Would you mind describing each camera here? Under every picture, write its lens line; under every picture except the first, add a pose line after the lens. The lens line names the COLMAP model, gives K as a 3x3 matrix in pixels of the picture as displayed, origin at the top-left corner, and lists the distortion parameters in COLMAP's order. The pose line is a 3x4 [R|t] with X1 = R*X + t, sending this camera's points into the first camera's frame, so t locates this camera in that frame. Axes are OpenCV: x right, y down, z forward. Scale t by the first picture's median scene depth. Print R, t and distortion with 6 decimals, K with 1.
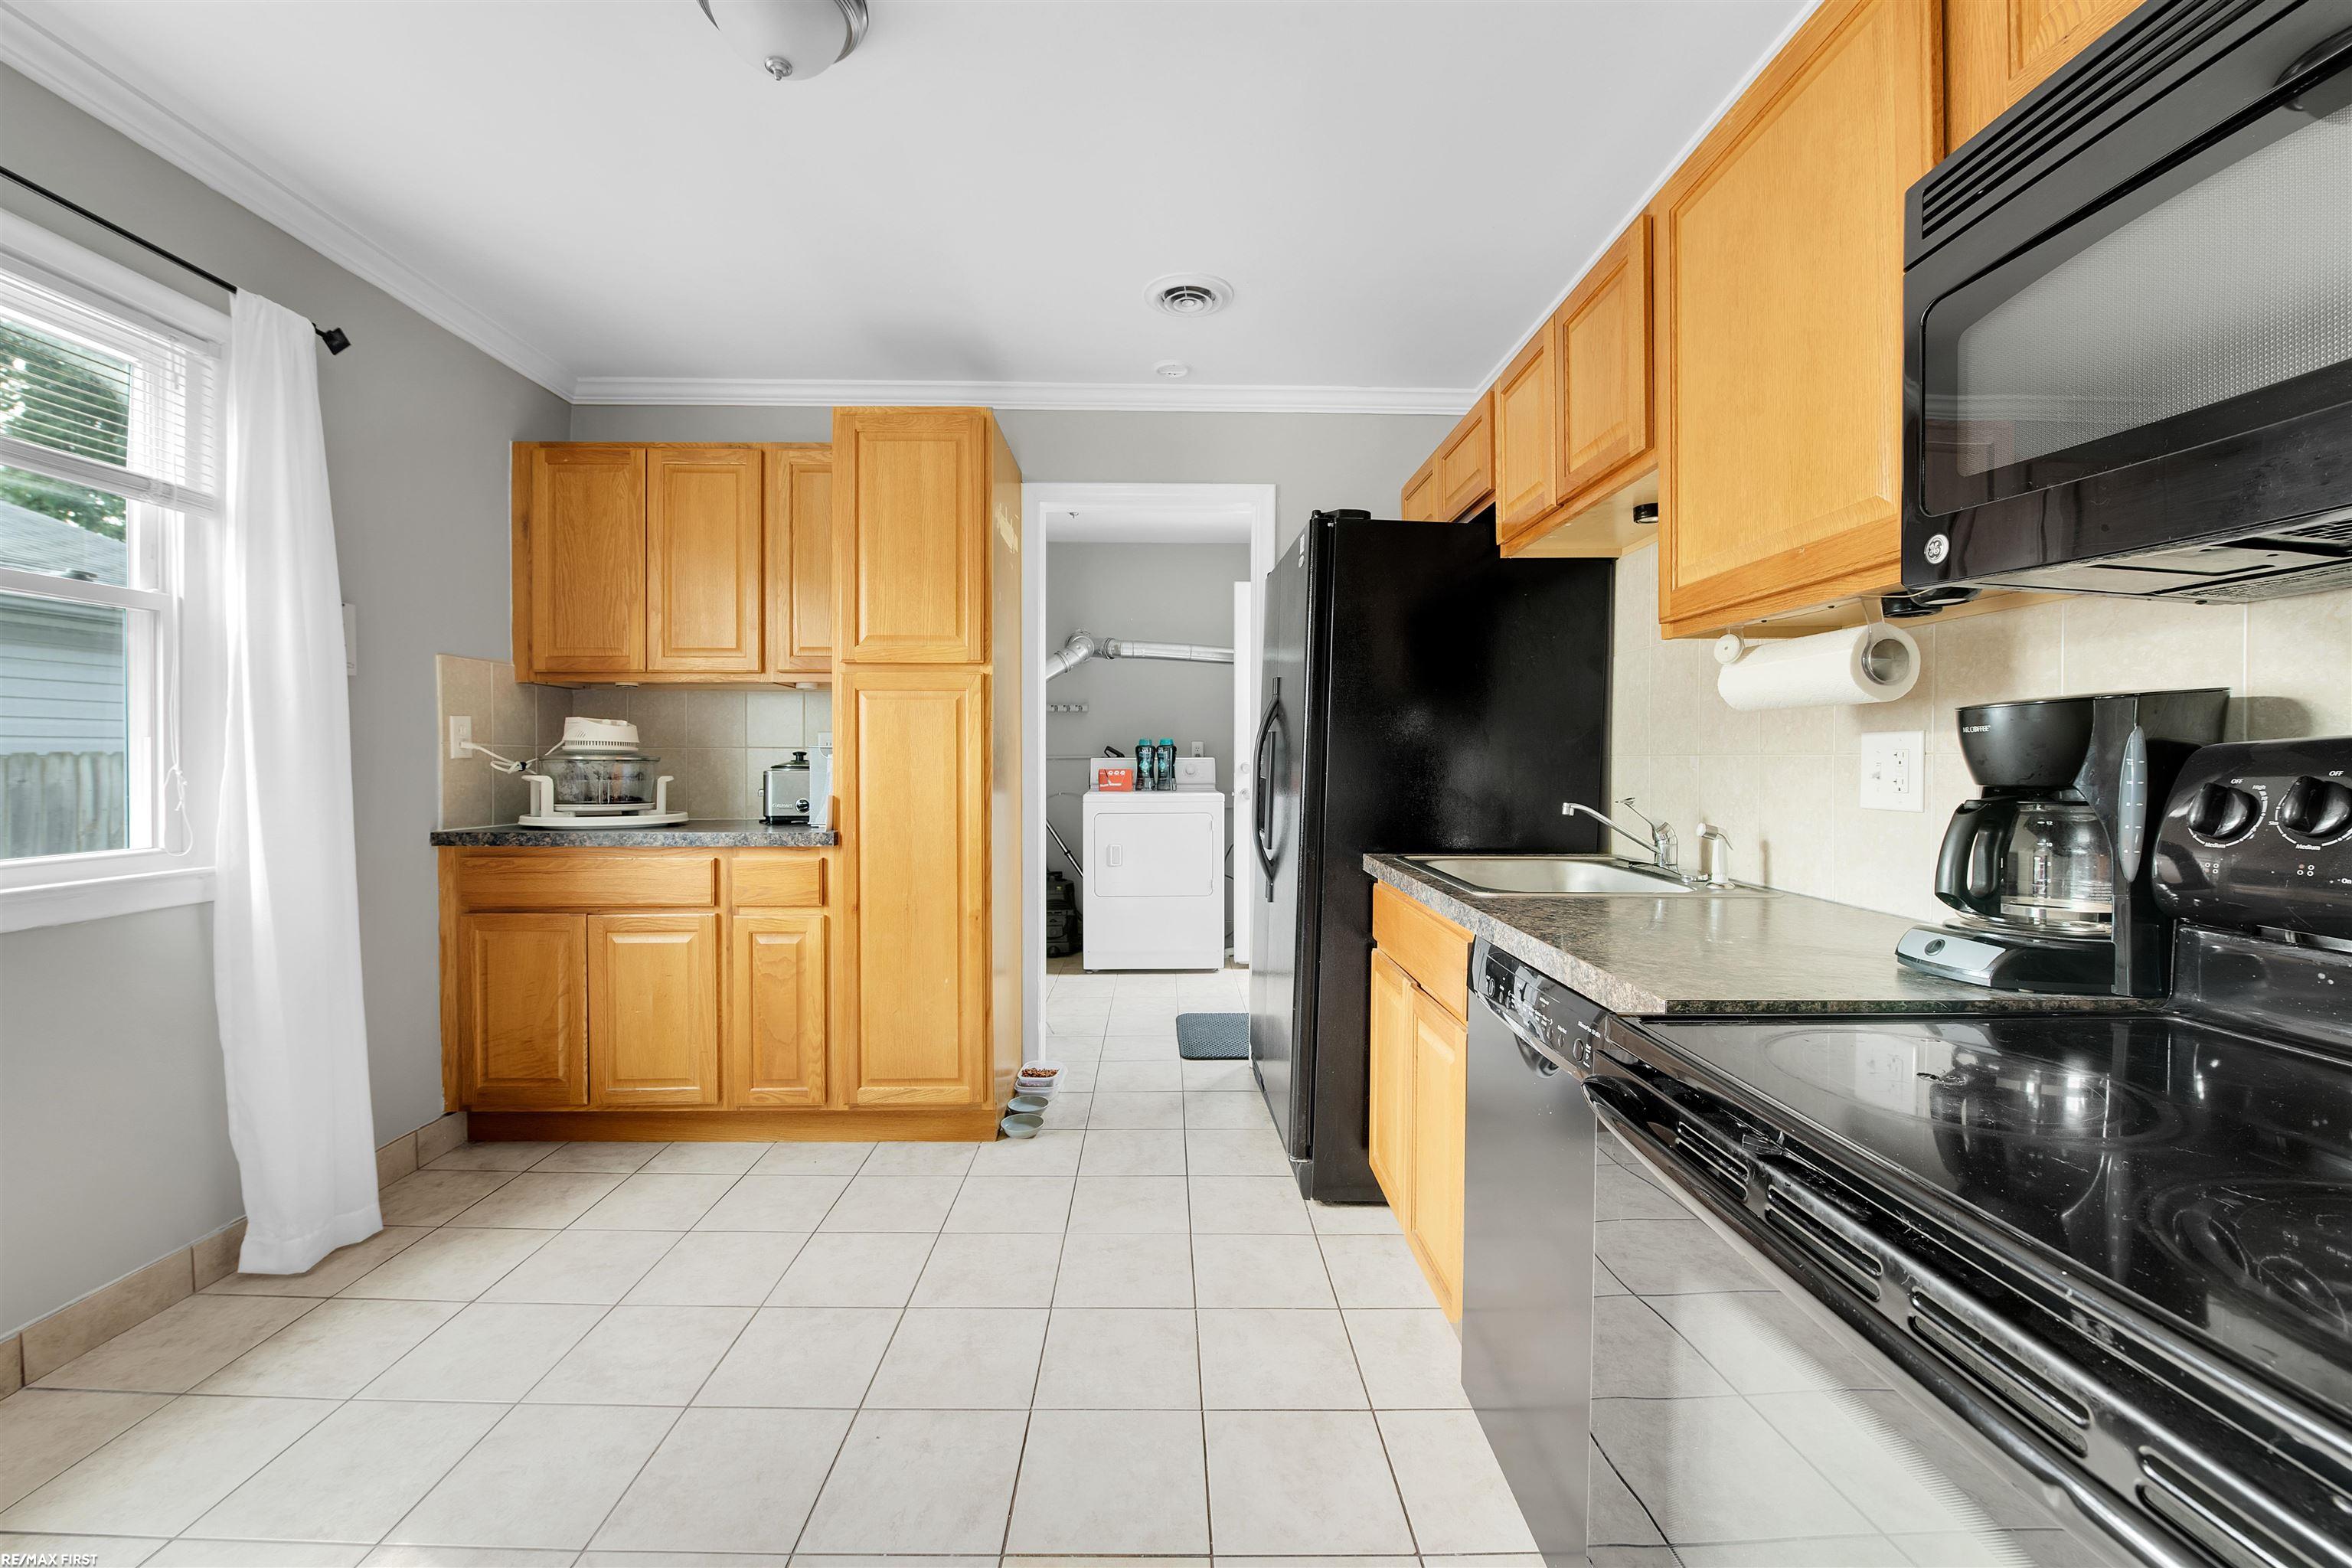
lens RADIAL K [[977.9, 0, 1163.9], [0, 977.9, 769.5], [0, 0, 1]] dist [-0.016777, -0.000133]
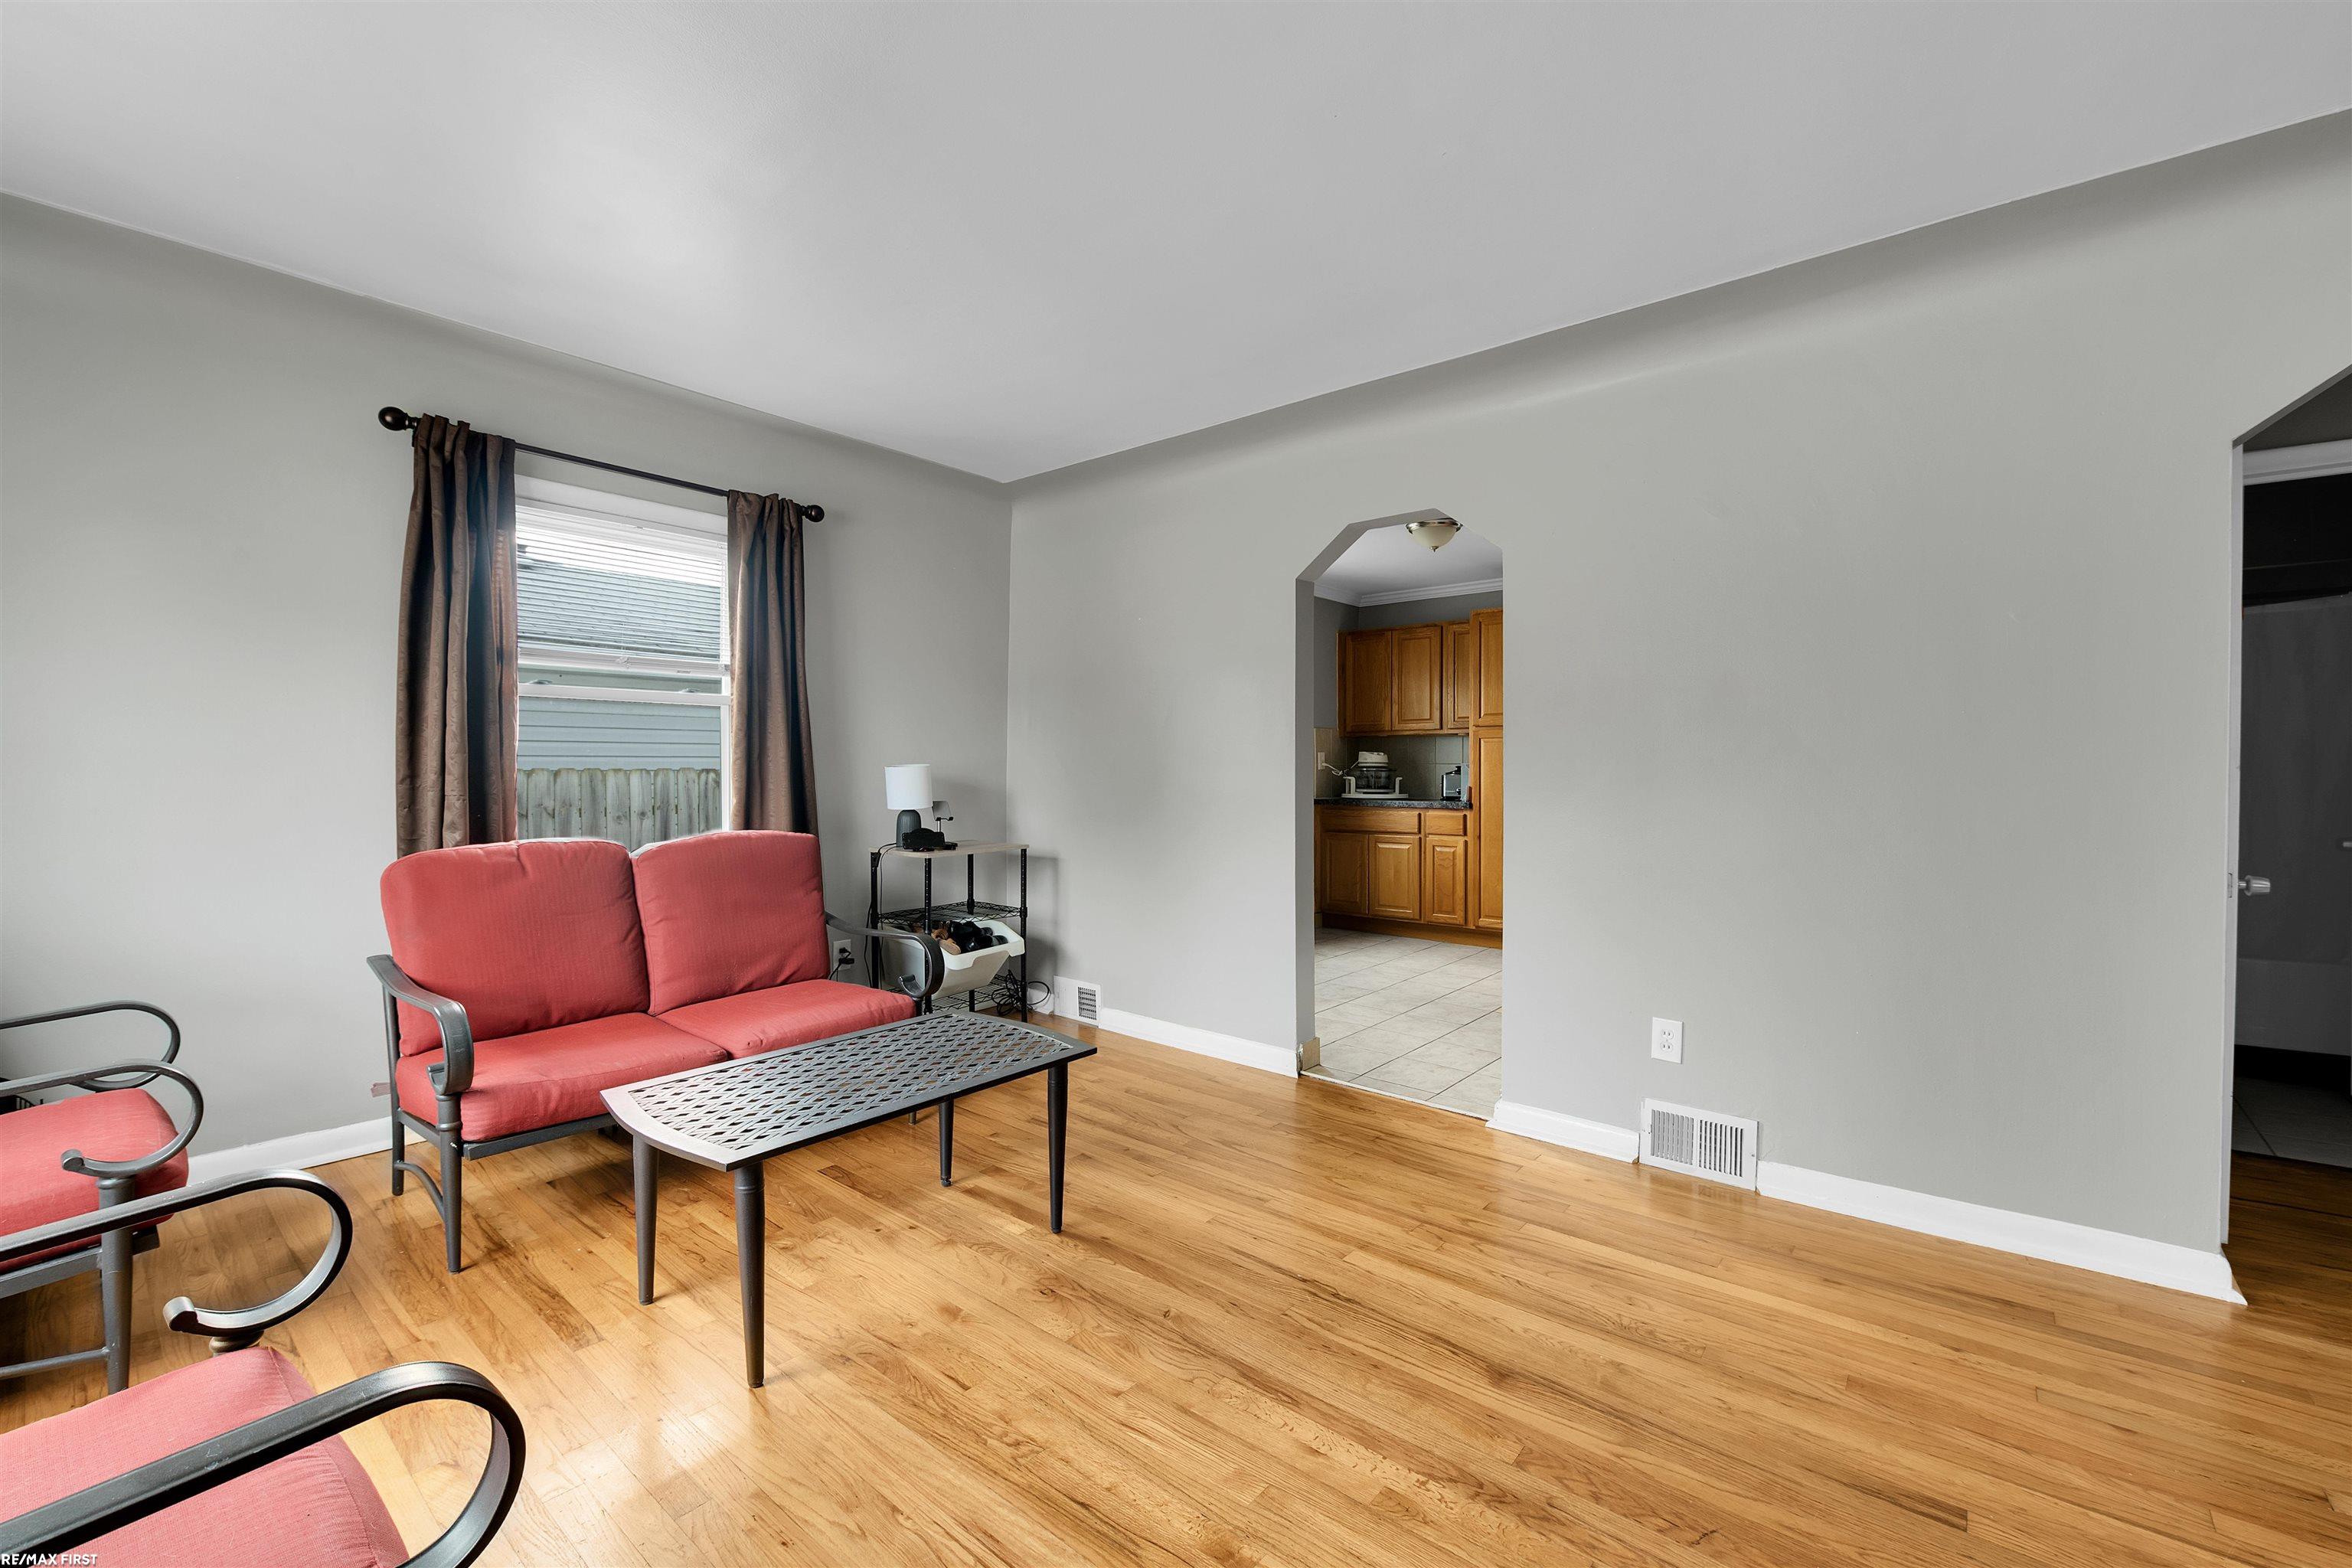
lens RADIAL K [[977.9, 0, 1166.8], [0, 977.9, 774.0], [0, 0, 1]] dist [-0.016777, -0.000133]
pose [[0.771097, 0.004792, -0.636699, 0.529697], [-0.008064, 0.999965, -0.002241, 0.008853], [0.636666, 0.006862, 0.771109, -1.122698]]
